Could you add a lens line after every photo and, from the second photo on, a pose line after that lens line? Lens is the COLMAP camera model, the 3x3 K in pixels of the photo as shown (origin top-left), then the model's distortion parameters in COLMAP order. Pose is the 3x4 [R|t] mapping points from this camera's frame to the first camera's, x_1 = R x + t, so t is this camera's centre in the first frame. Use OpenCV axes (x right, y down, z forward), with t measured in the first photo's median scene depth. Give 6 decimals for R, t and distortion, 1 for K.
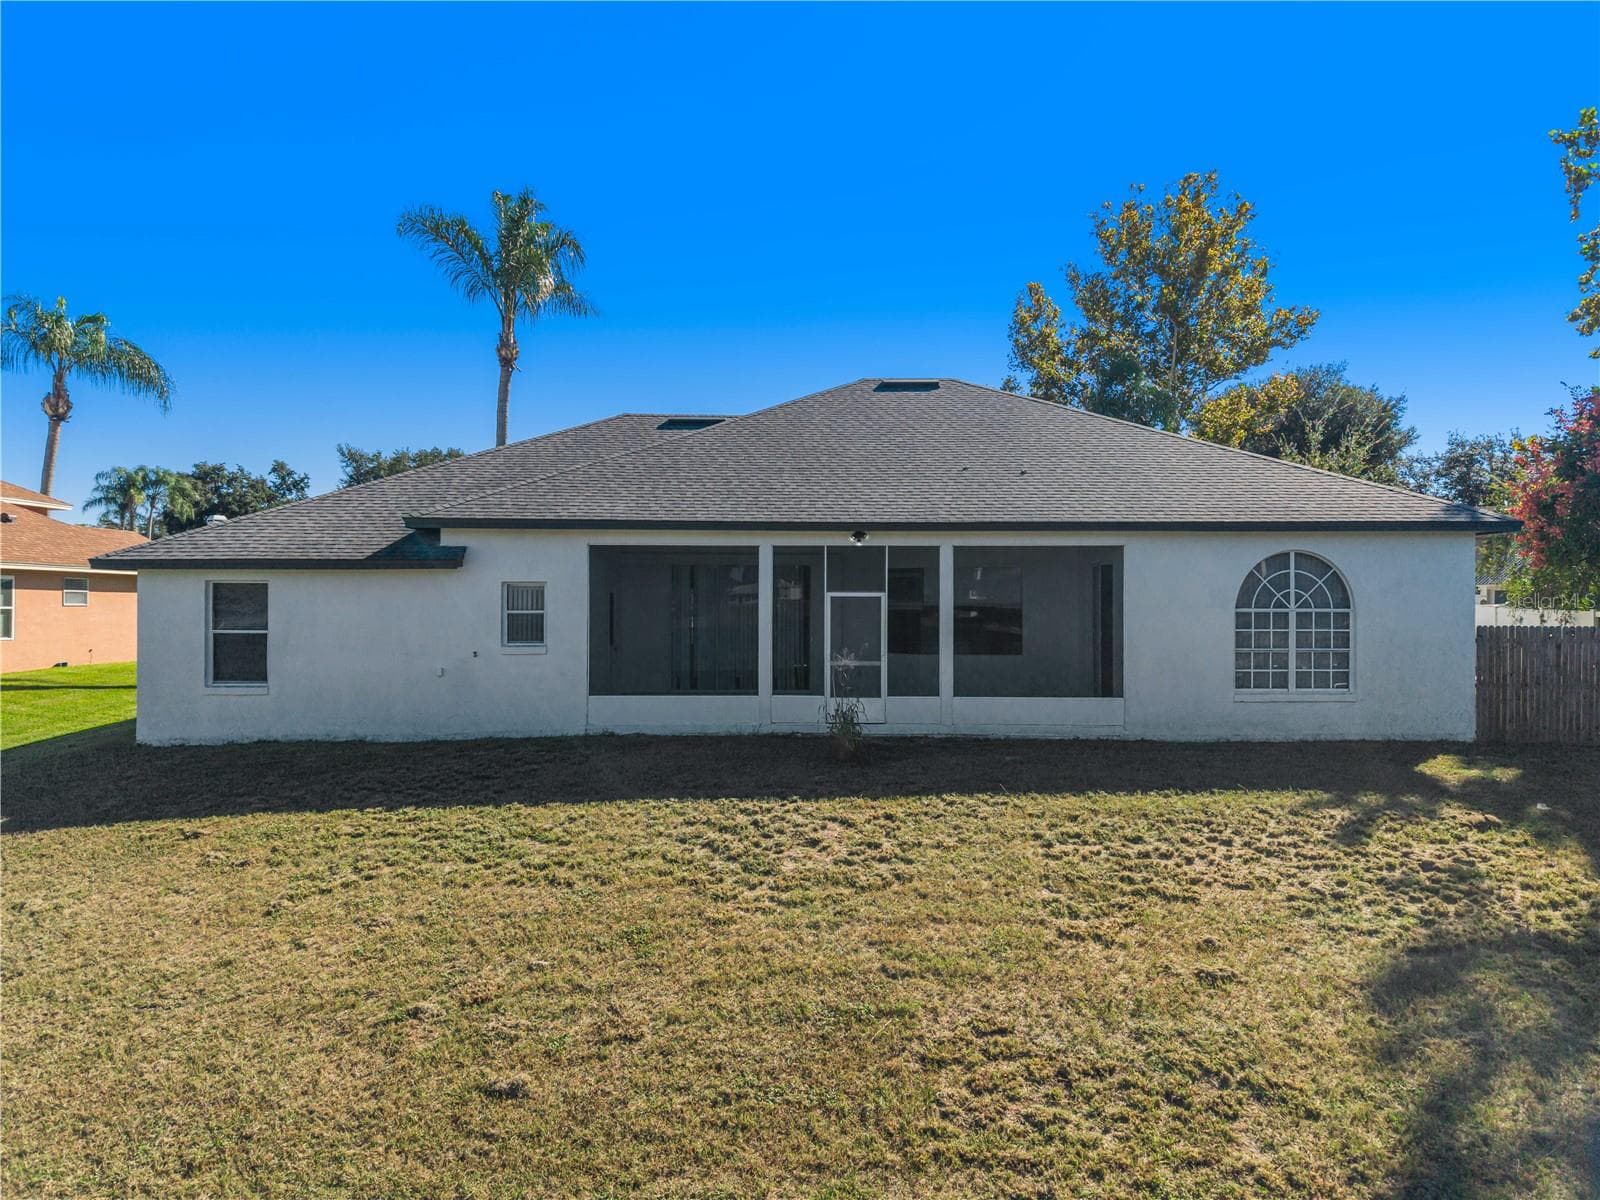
lens RADIAL K [[1064.4, 0, 806.8], [0, 1064.4, 592.7], [0, 0, 1]] dist [0.075208, -0.120790]
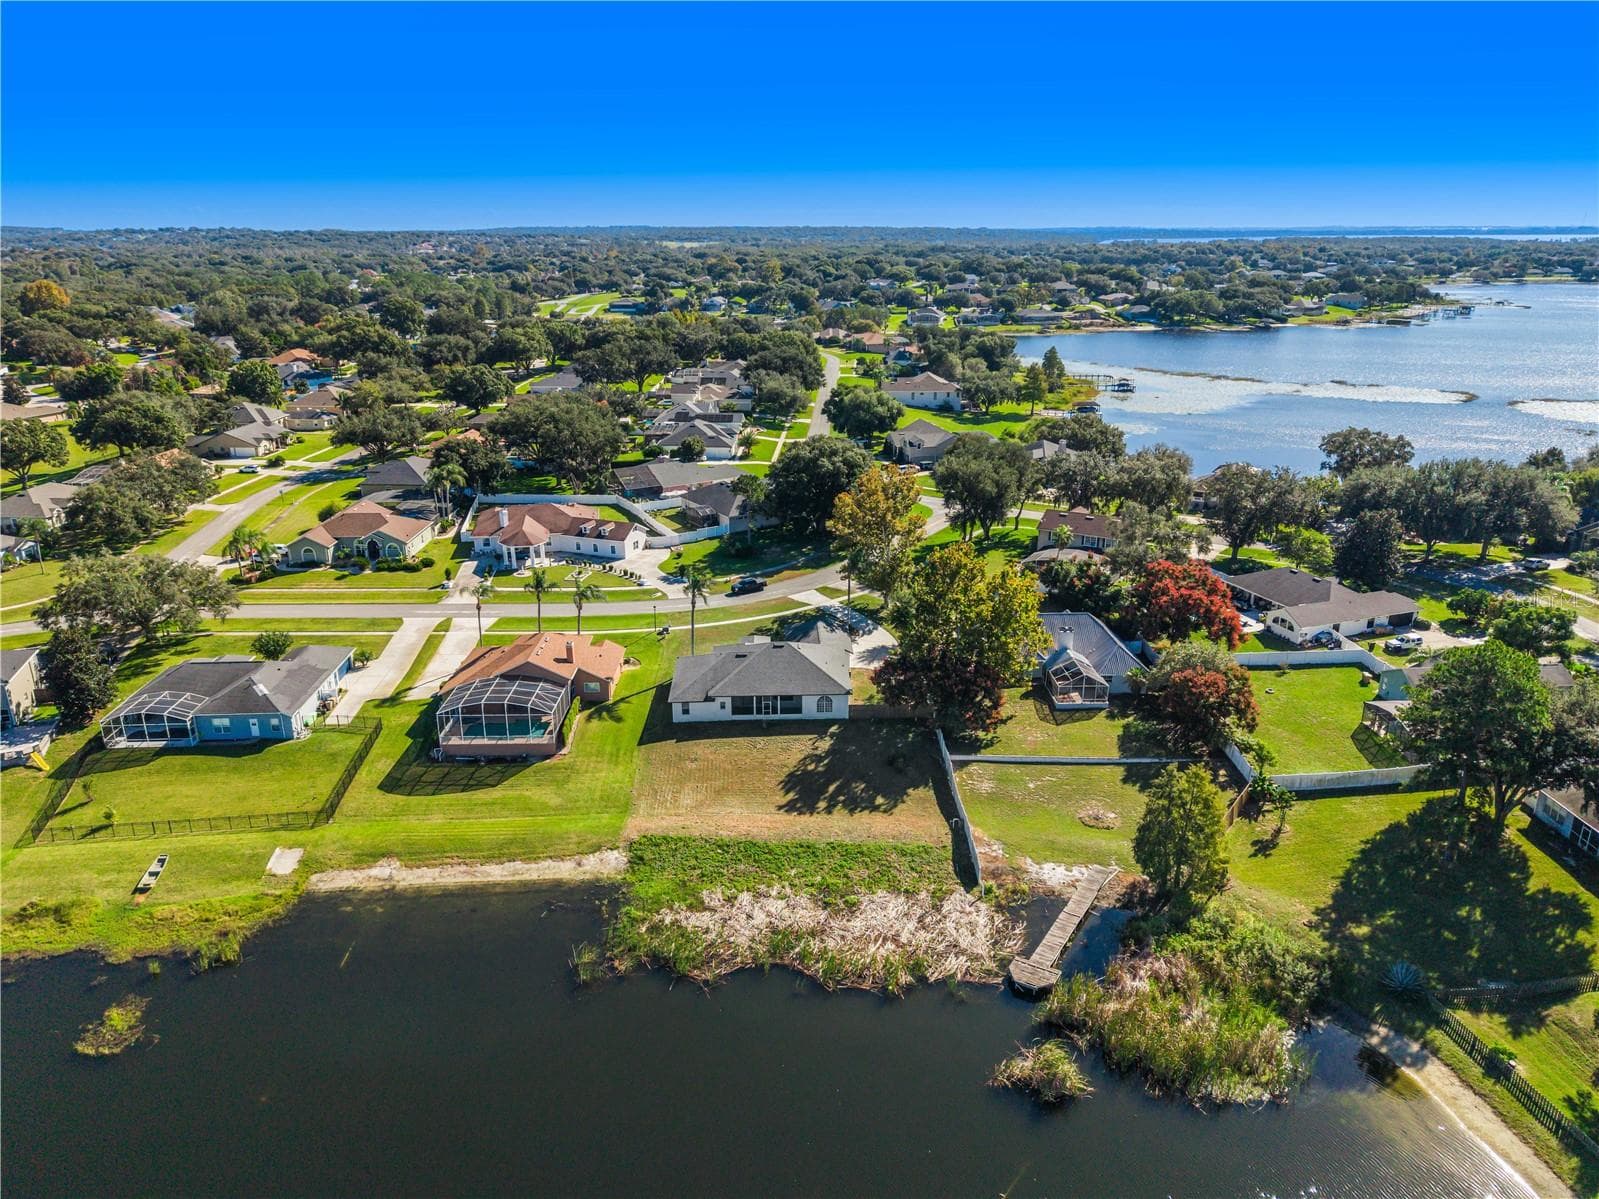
lens RADIAL K [[1044.4, 0, 815.8], [0, 1044.4, 603.3], [0, 0, 1]] dist [0.113287, -0.170235]
pose [[0.999608, -0.013922, 0.024287, 0.223478], [0.004810, 0.940087, 0.340900, -3.165380], [-0.027578, -0.340650, 0.939786, -5.695171]]
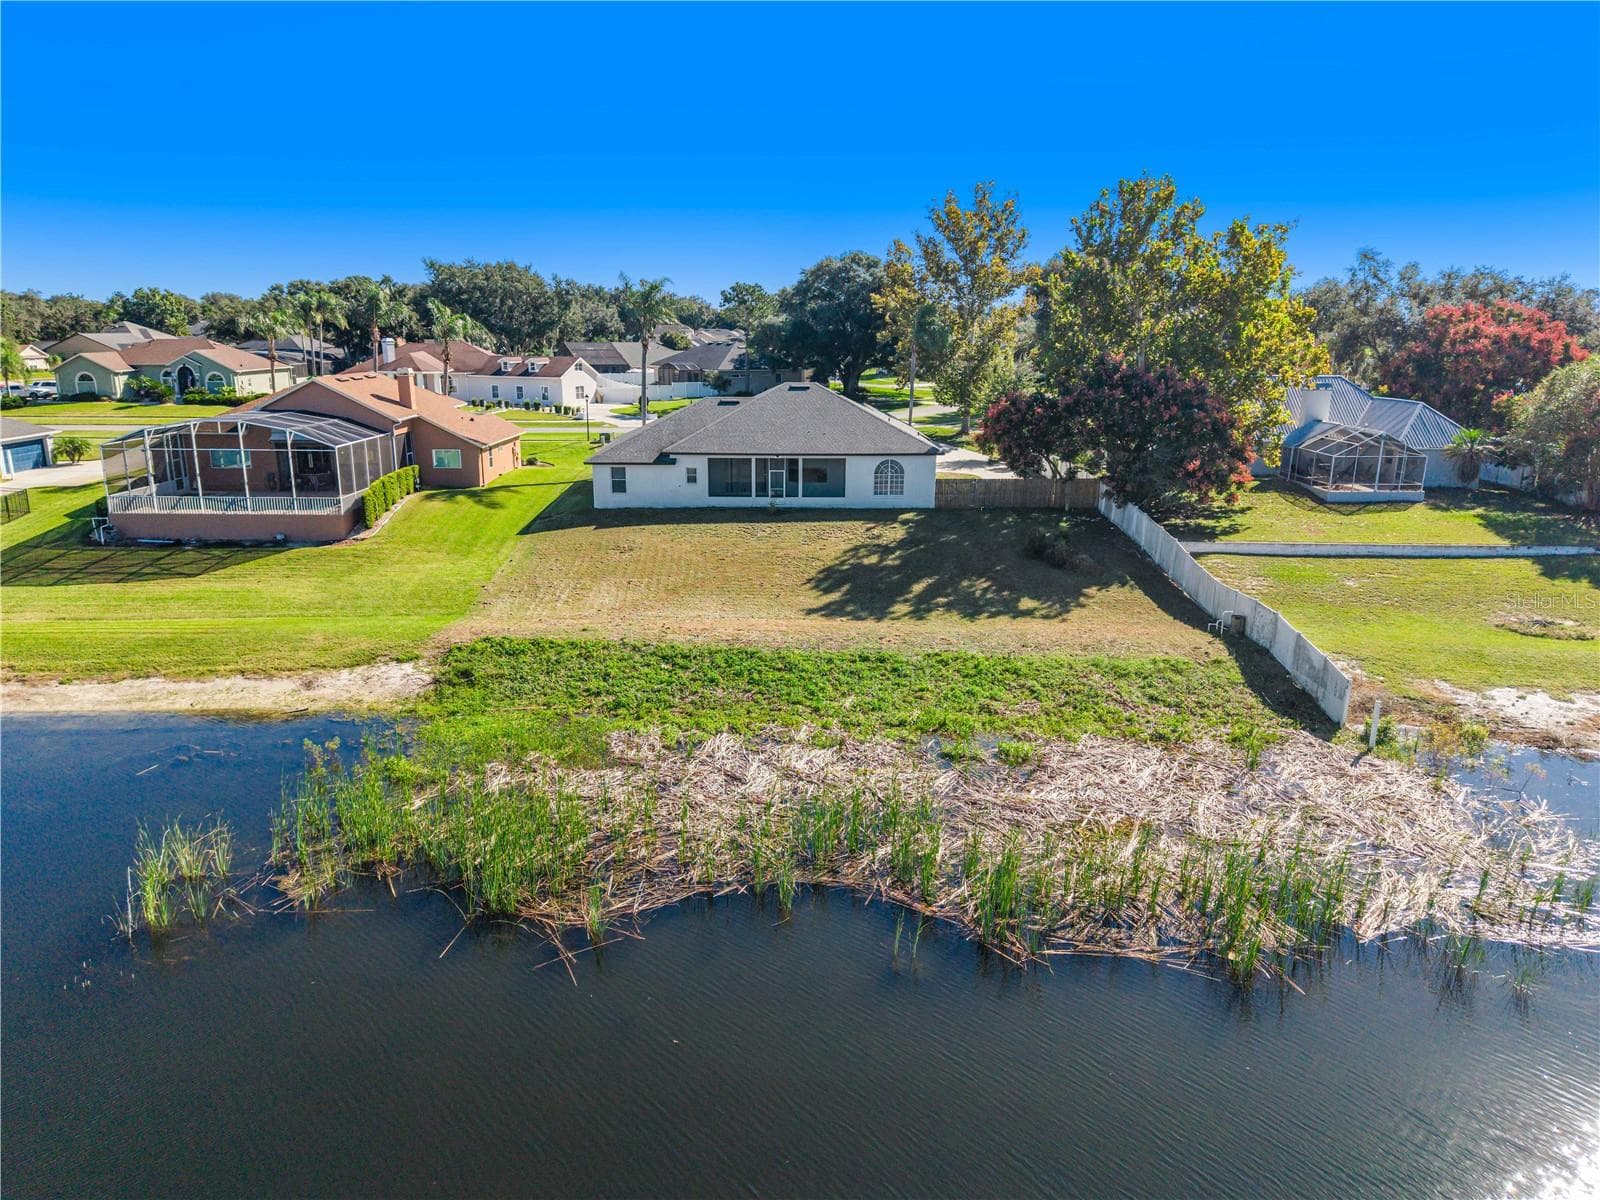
lens RADIAL K [[1045.1, 0, 816.3], [0, 1045.1, 603.8], [0, 0, 1]] dist [0.113287, -0.170235]
pose [[0.999620, -0.001349, 0.027535, 0.084209], [-0.005972, 0.964496, 0.264030, -0.539040], [-0.026913, -0.264094, 0.964121, -2.805376]]
